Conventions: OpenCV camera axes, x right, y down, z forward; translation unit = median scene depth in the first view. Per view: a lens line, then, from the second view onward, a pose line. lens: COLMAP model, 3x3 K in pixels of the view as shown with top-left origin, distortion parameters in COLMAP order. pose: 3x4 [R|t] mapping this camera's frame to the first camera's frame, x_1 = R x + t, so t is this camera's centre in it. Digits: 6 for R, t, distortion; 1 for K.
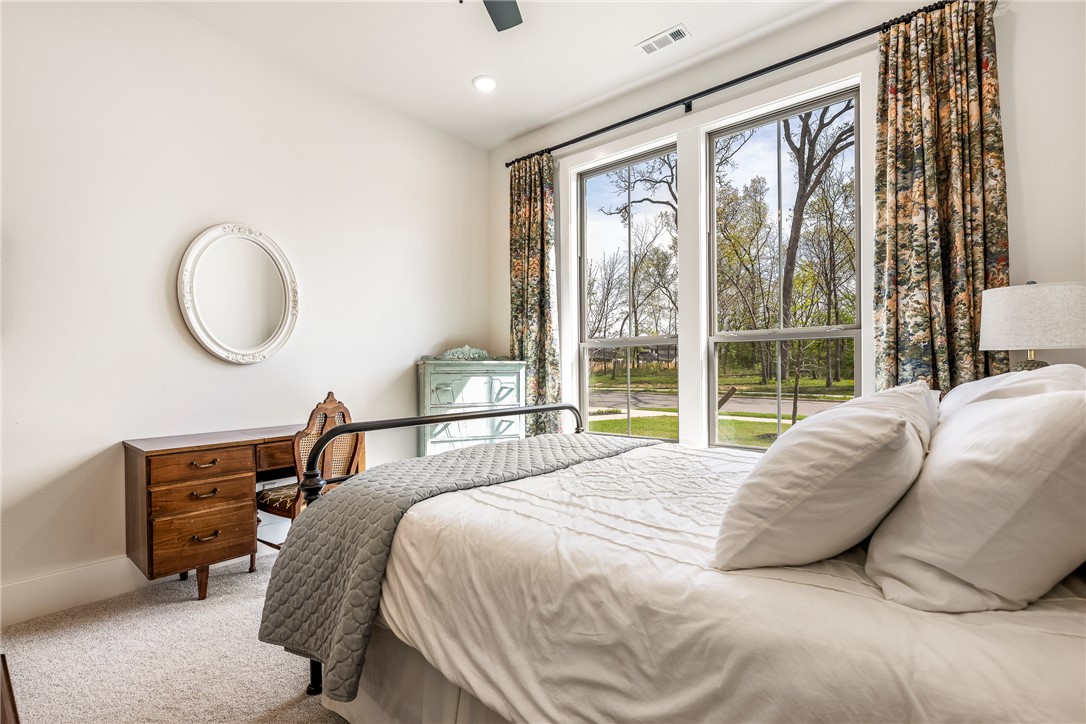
lens RADIAL K [[498.9, 0, 539.3], [0, 498.9, 367.5], [0, 0, 1]] dist [0.000166, 0.000045]
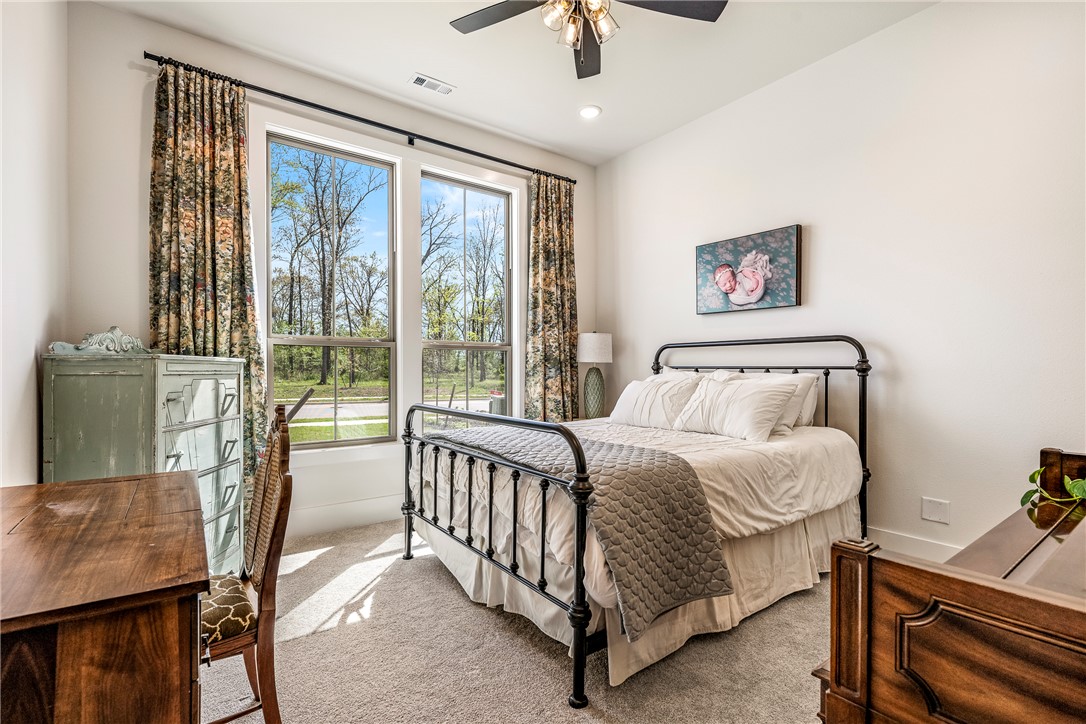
lens RADIAL K [[498.9, 0, 539.3], [0, 498.9, 367.5], [0, 0, 1]] dist [0.000166, 0.000045]
pose [[0.229073, 0.014348, 0.973304, -0.735524], [-0.002594, 0.999897, -0.014130, 0.011080], [-0.973406, 0.000713, 0.229086, 0.452194]]
